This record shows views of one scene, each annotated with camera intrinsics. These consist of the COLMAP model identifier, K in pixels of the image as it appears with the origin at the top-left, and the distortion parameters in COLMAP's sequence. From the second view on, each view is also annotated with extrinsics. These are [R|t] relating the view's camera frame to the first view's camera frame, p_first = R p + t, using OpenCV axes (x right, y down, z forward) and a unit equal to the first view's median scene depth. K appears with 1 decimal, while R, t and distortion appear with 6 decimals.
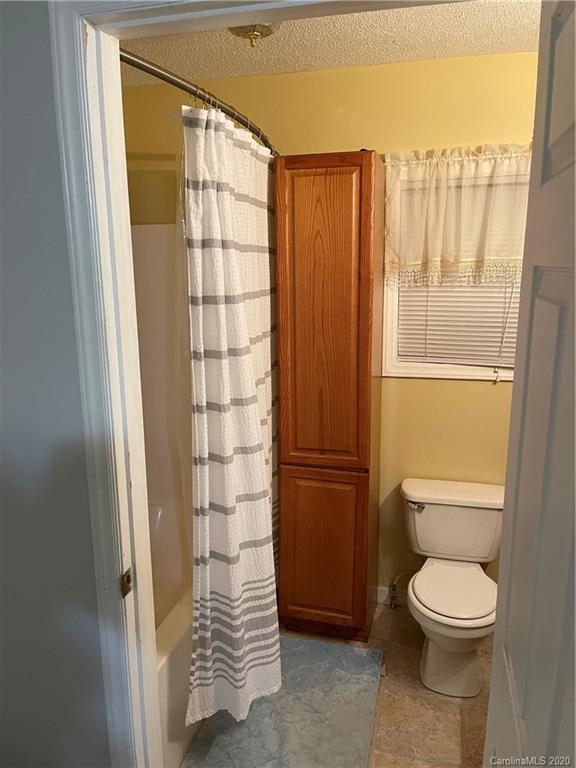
lens RADIAL K [[582.7, 0, 292.5], [0, 582.7, 383.3], [0, 0, 1]] dist [0.065916, -0.091796]
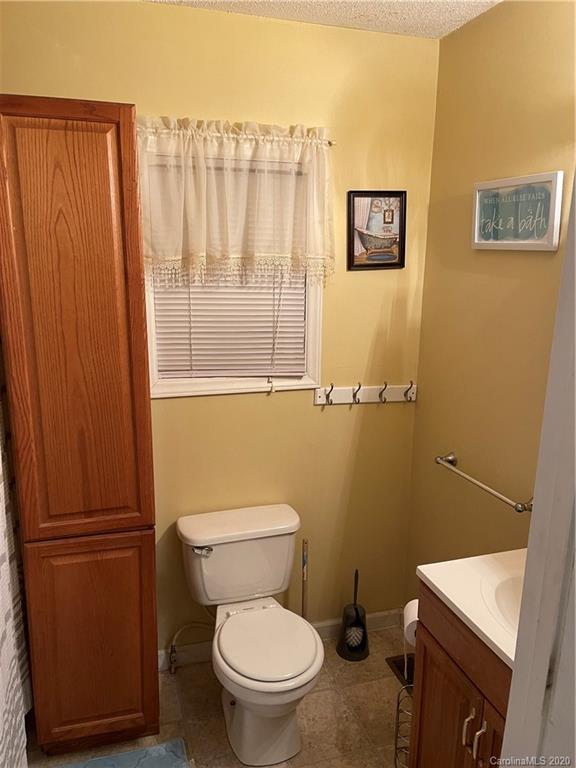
lens RADIAL K [[582.7, 0, 286.5], [0, 582.7, 387.7], [0, 0, 1]] dist [0.065916, -0.091796]
pose [[0.845097, -0.097114, 0.525718, -0.108918], [0.087012, 0.995236, 0.043974, -0.050334], [-0.527484, 0.008582, 0.849522, 0.237029]]
